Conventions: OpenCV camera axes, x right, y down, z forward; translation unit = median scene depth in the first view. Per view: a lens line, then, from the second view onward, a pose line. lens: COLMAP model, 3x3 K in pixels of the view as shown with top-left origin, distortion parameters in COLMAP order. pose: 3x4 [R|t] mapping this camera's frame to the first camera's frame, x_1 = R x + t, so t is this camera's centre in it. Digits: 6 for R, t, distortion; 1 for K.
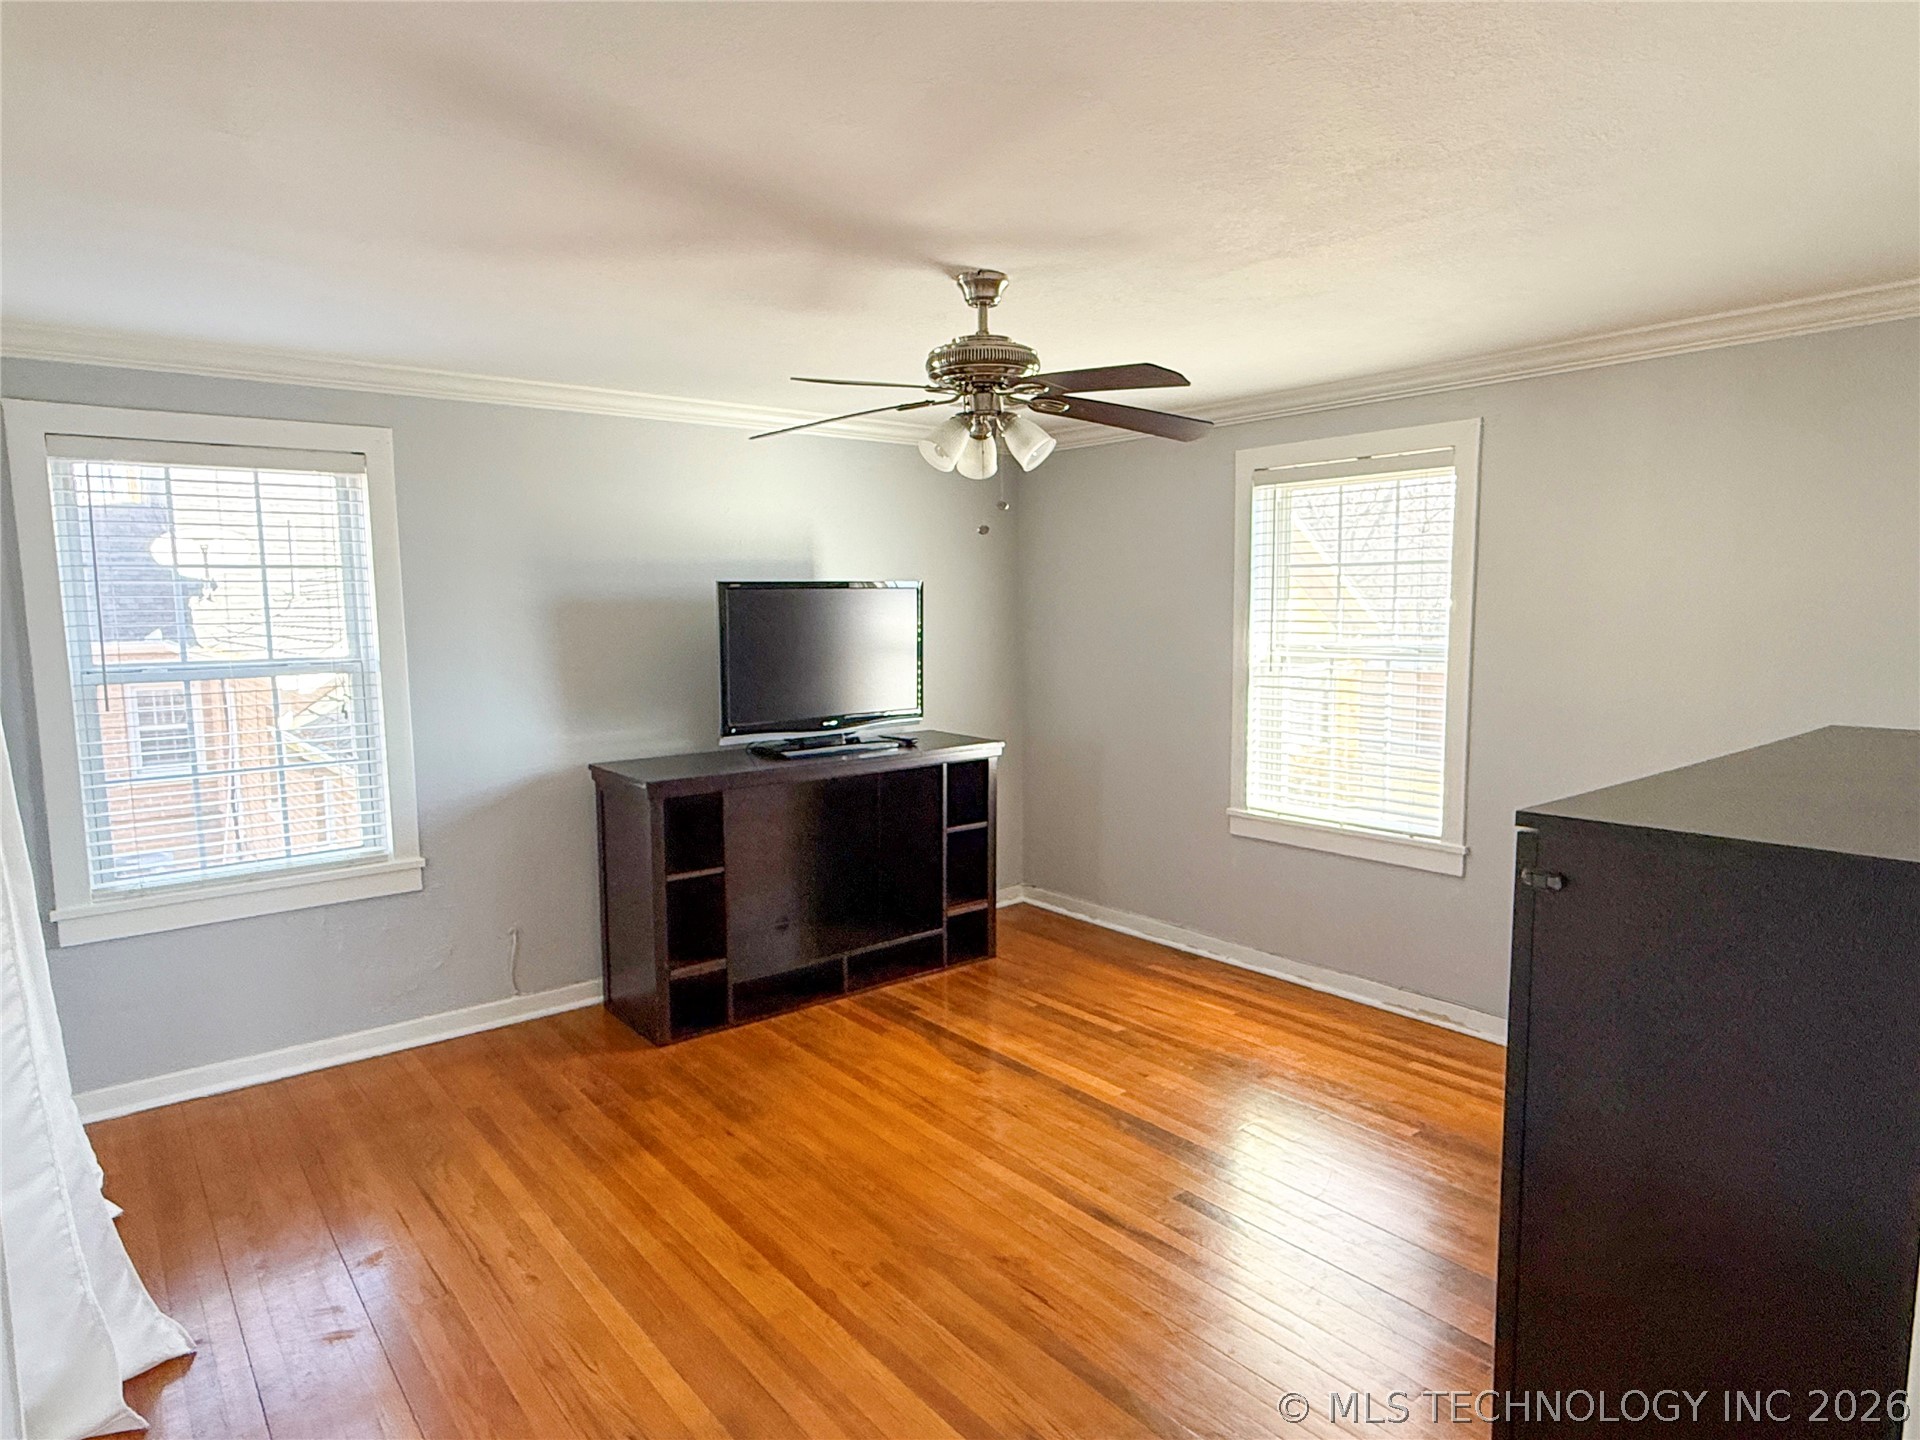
lens RADIAL K [[1132.5, 0, 956.4], [0, 1132.5, 715.8], [0, 0, 1]] dist [-0.004104, -0.000150]
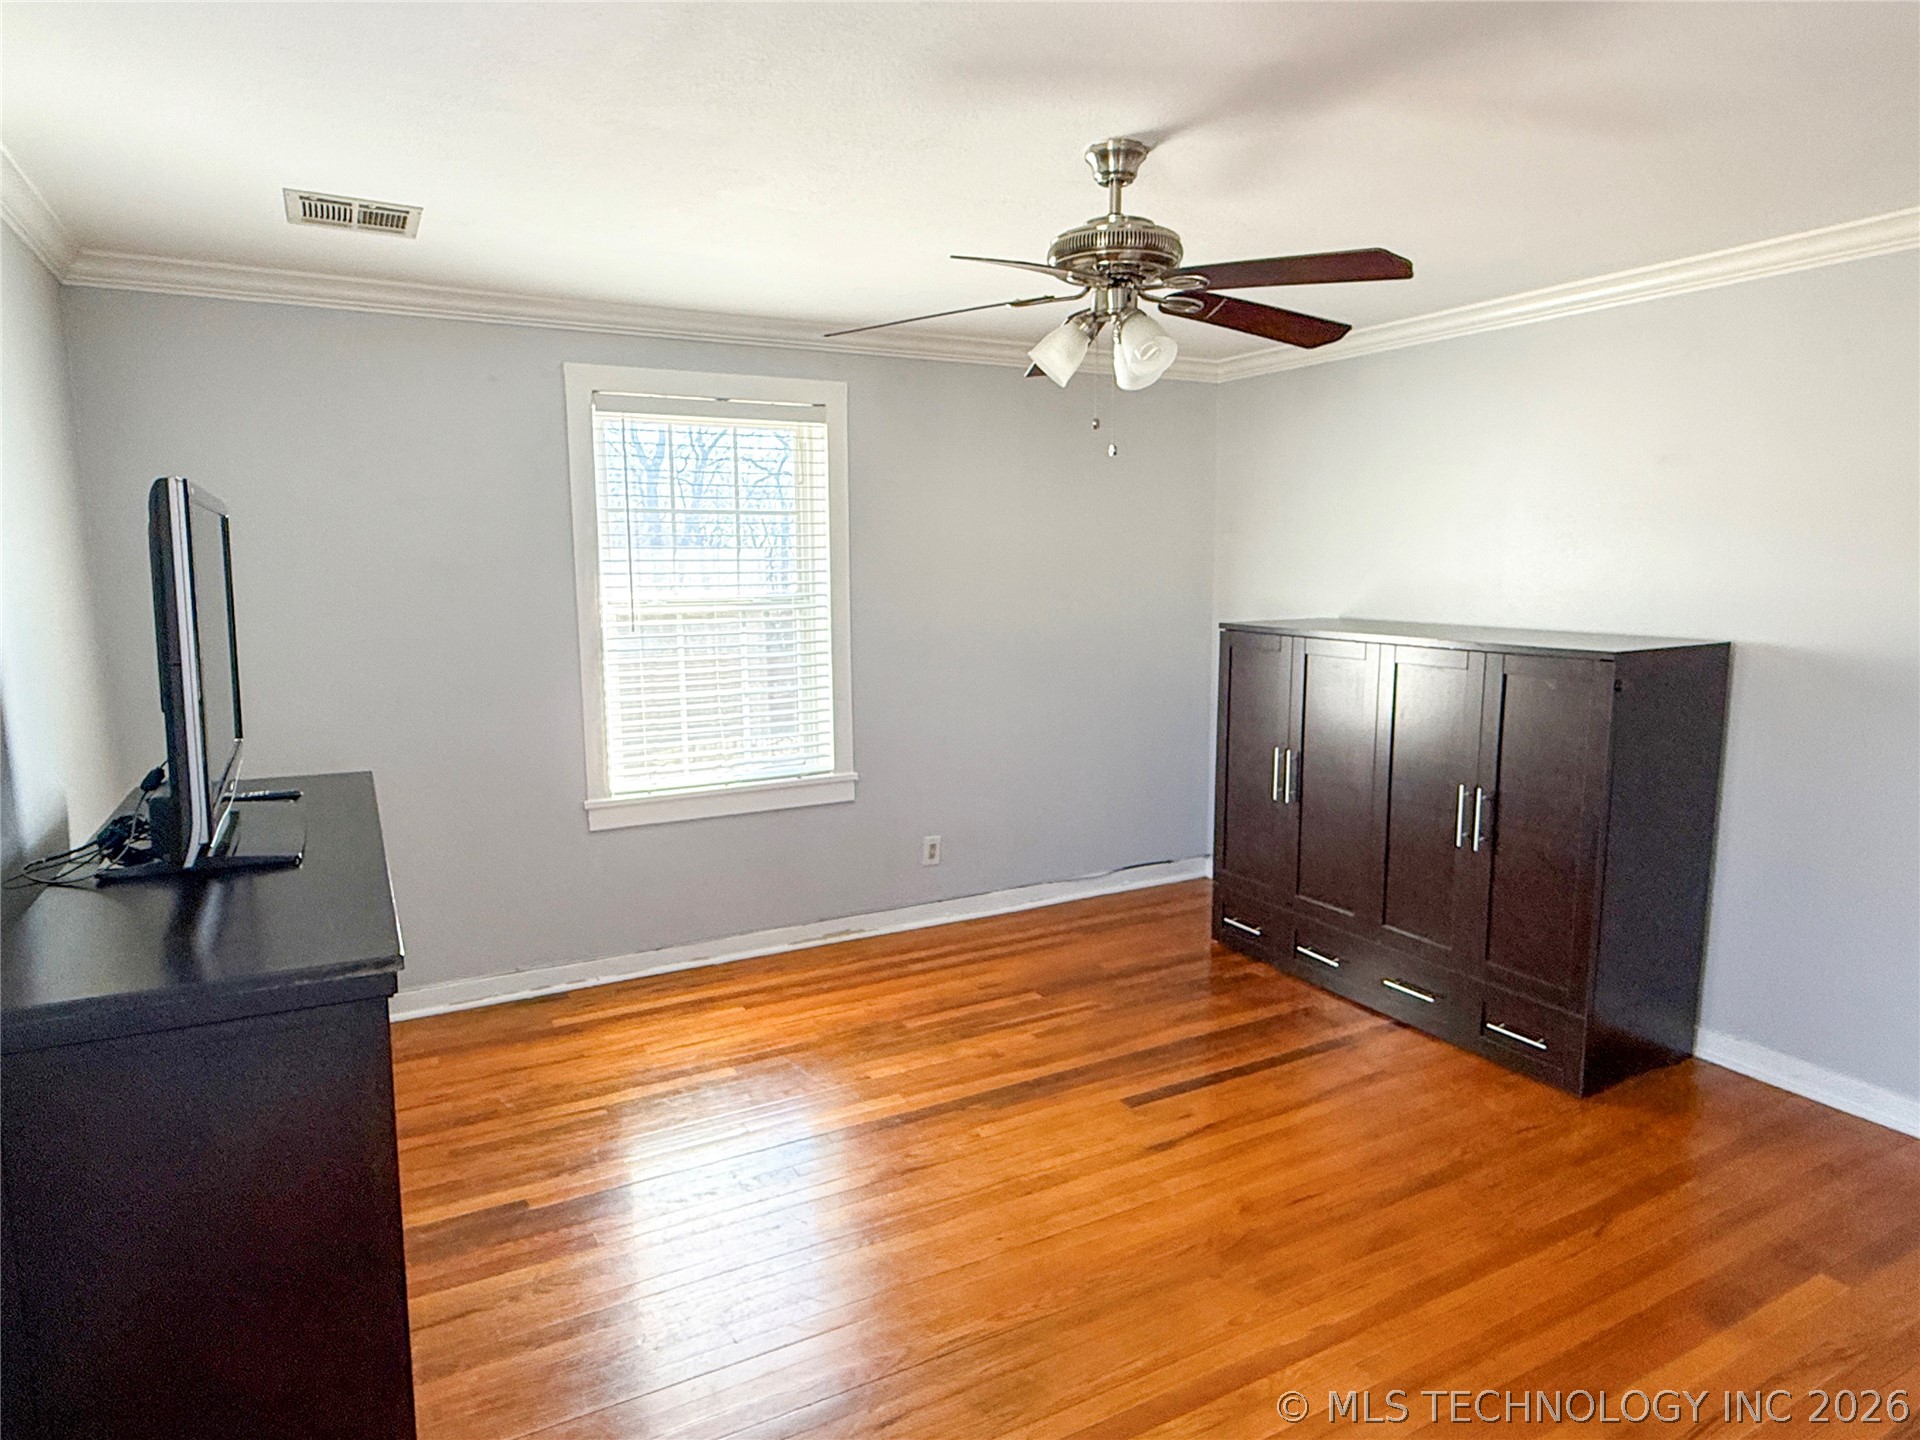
lens RADIAL K [[1132.5, 0, 953.6], [0, 1132.5, 720.4], [0, 0, 1]] dist [-0.004104, -0.000150]
pose [[0.178868, -0.130020, 0.975244, -0.571095], [0.101890, 0.988348, 0.113080, -0.048016], [-0.978583, 0.079142, 0.190031, 0.645681]]
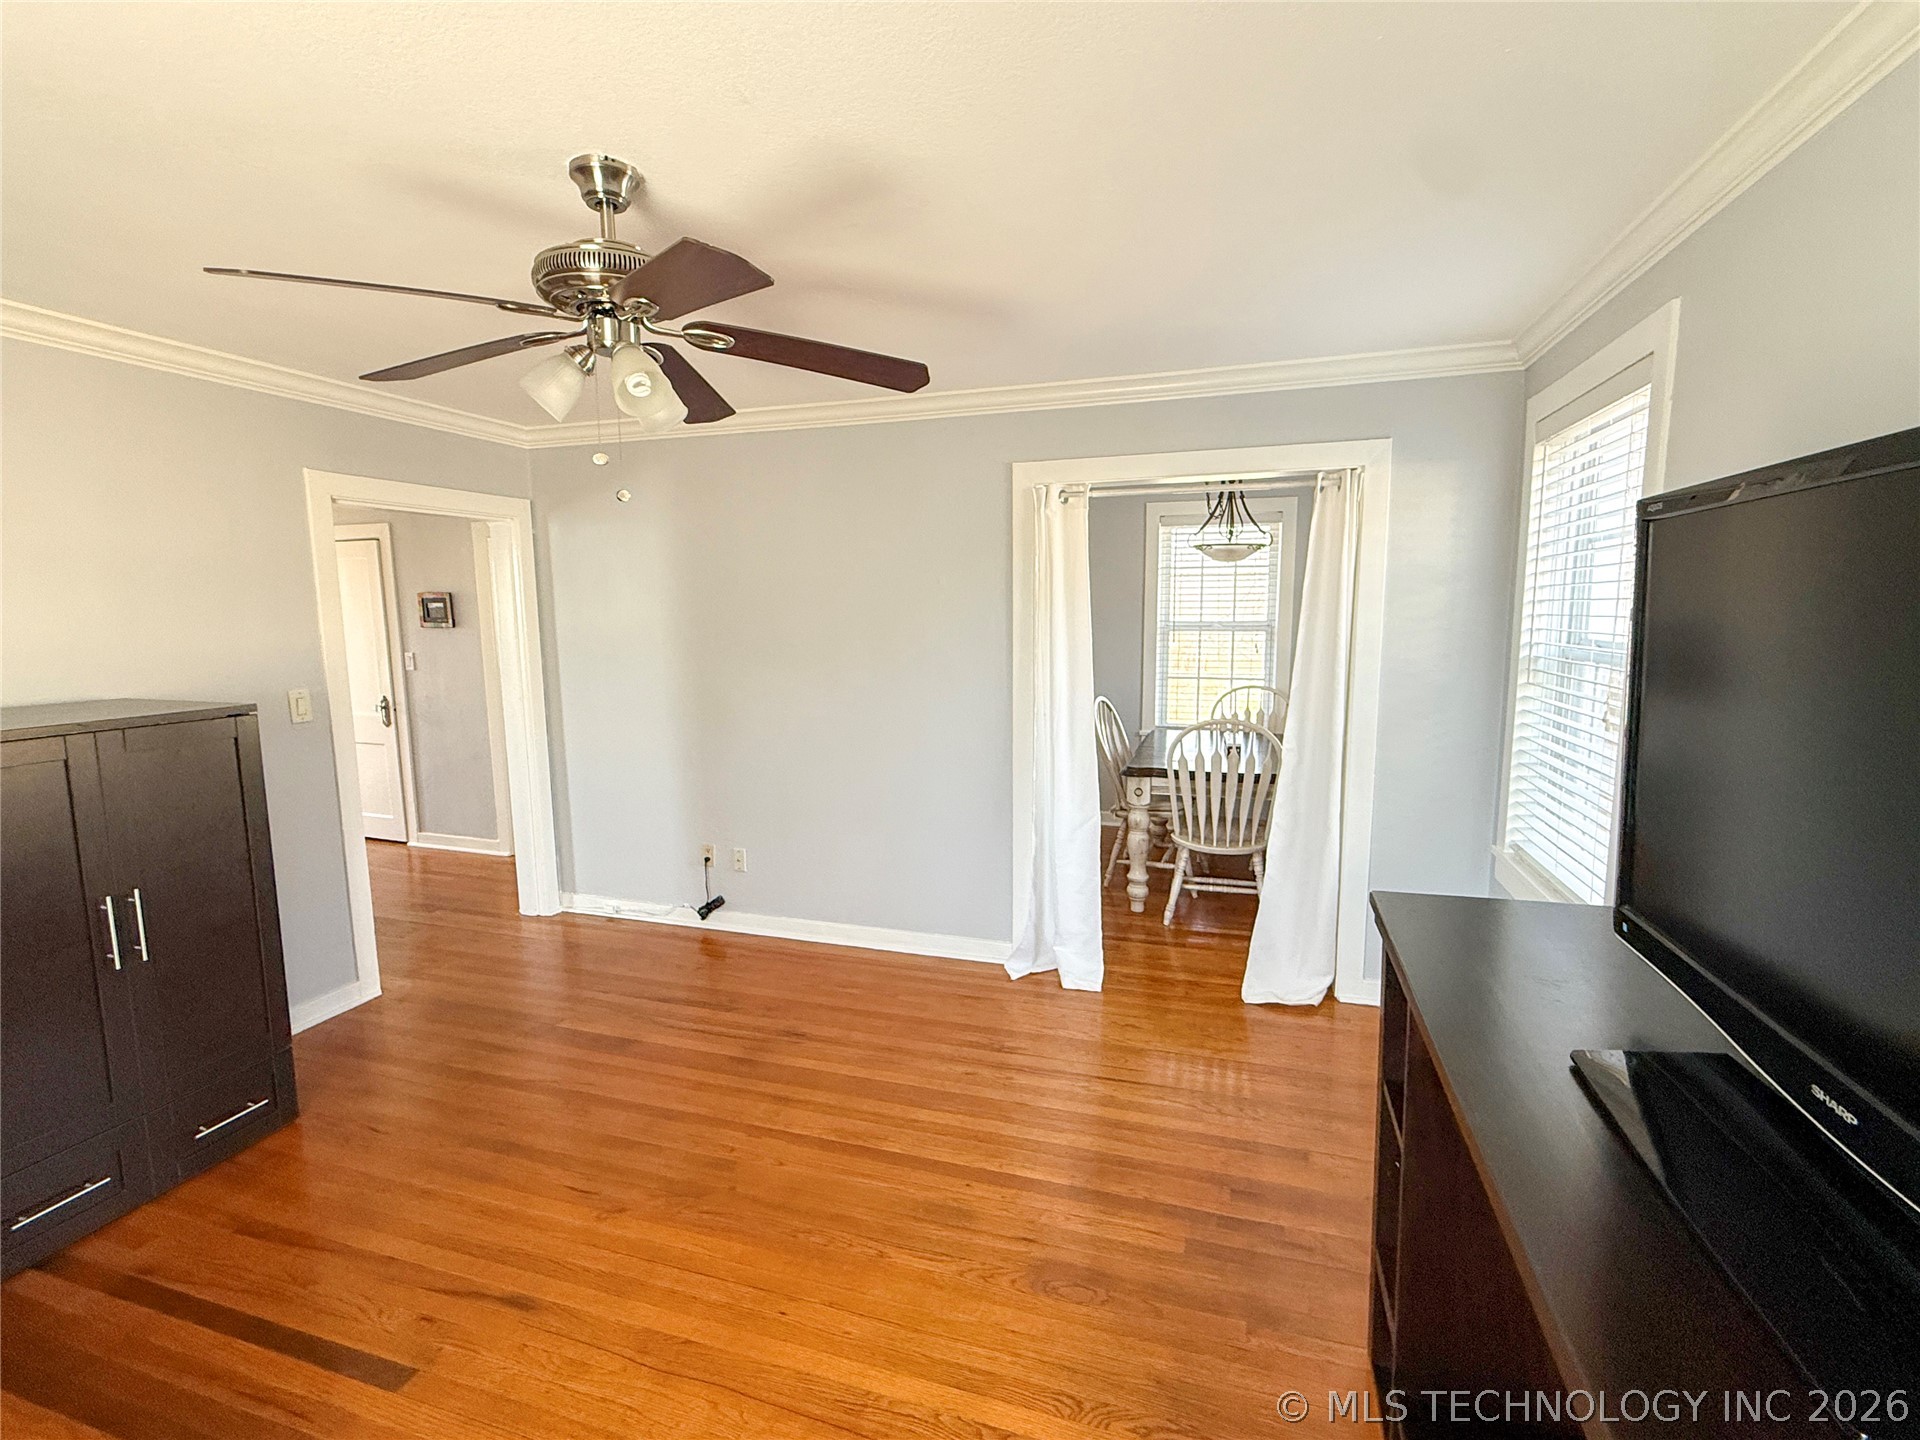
lens RADIAL K [[873.7, 0, 953.9], [0, 873.7, 721.8], [0, 0, 1]] dist [0.005244, 0.000300]
pose [[-0.836562, 0.093284, -0.539873, 0.114057], [-0.038136, 0.973093, 0.227234, -0.107027], [0.546544, 0.210684, -0.810495, 1.100342]]
